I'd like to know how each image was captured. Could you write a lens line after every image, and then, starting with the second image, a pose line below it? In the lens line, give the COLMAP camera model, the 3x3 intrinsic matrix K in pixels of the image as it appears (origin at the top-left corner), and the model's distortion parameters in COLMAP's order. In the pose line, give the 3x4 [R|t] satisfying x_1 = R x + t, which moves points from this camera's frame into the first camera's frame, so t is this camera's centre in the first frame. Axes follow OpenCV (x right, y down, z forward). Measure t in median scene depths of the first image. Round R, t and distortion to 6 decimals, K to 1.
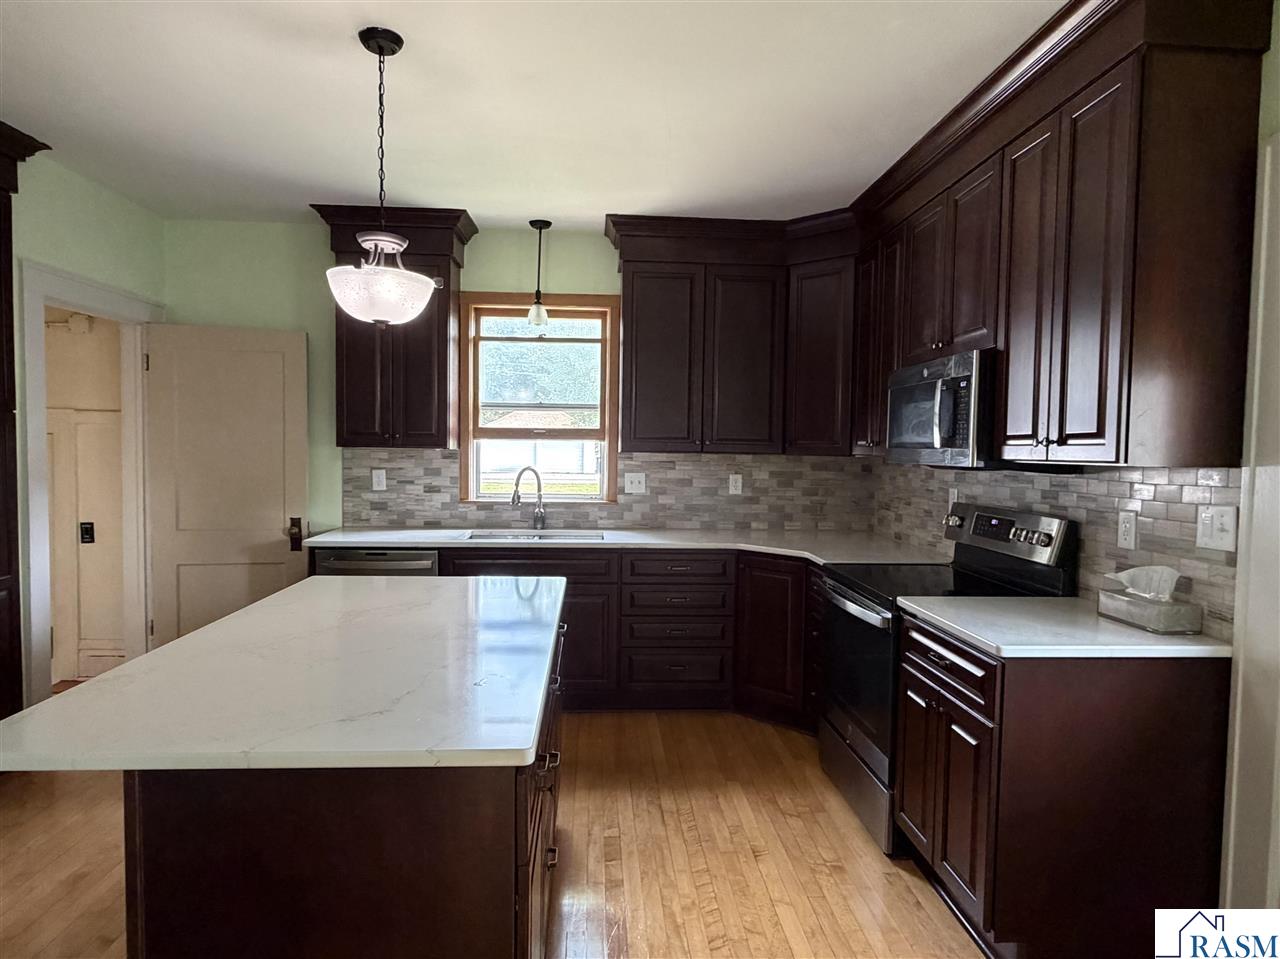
lens RADIAL K [[743.7, 0, 639.0], [0, 743.7, 480.6], [0, 0, 1]] dist [0.000469, 0.000081]
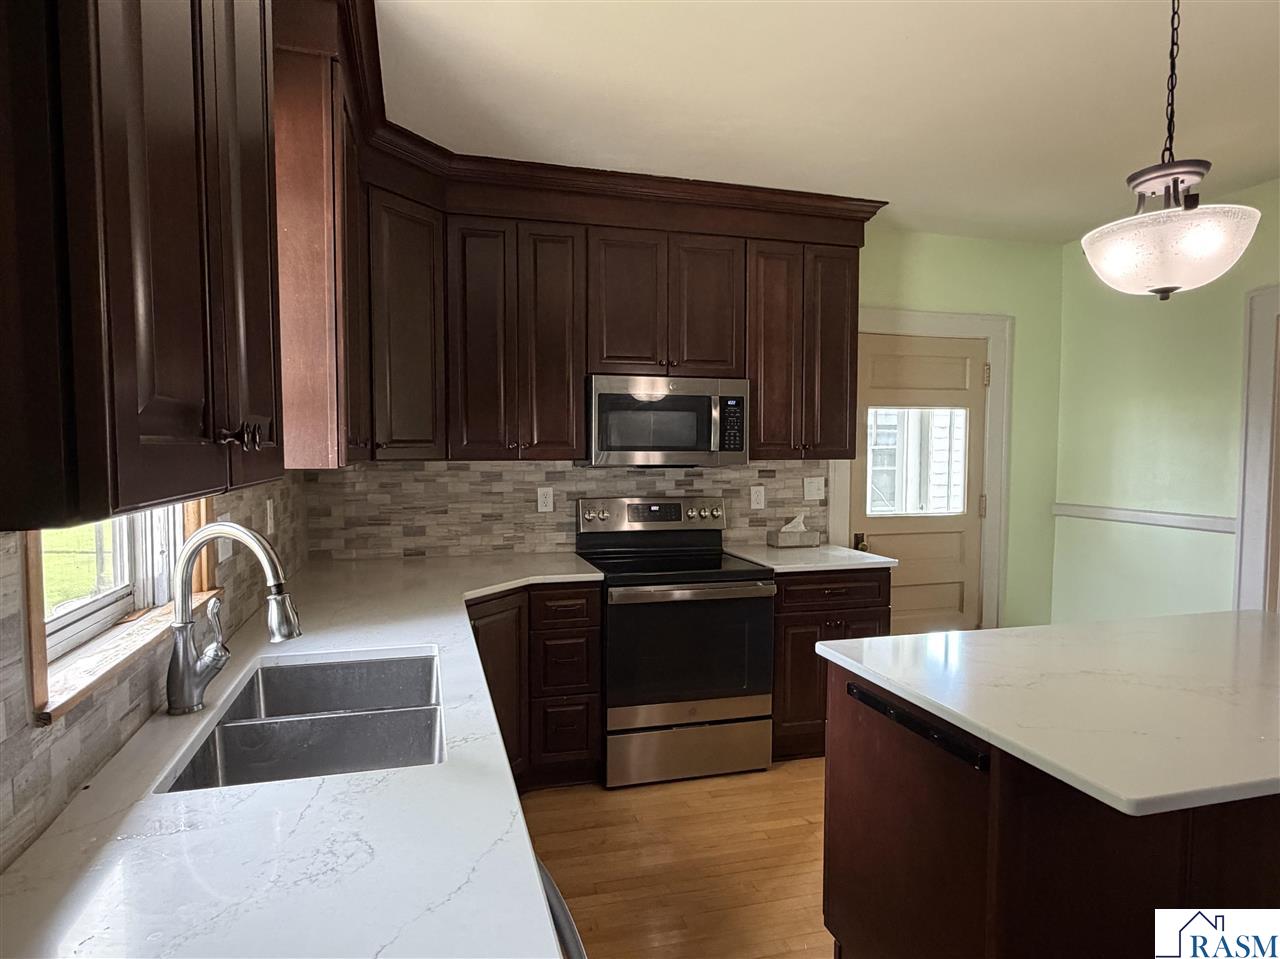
lens RADIAL K [[743.7, 0, 638.4], [0, 743.7, 483.7], [0, 0, 1]] dist [0.000469, 0.000081]
pose [[-0.222125, -0.059992, 0.973171, -0.811113], [0.038209, 0.996803, 0.070170, -0.082649], [-0.974269, 0.052771, -0.219122, 1.436494]]
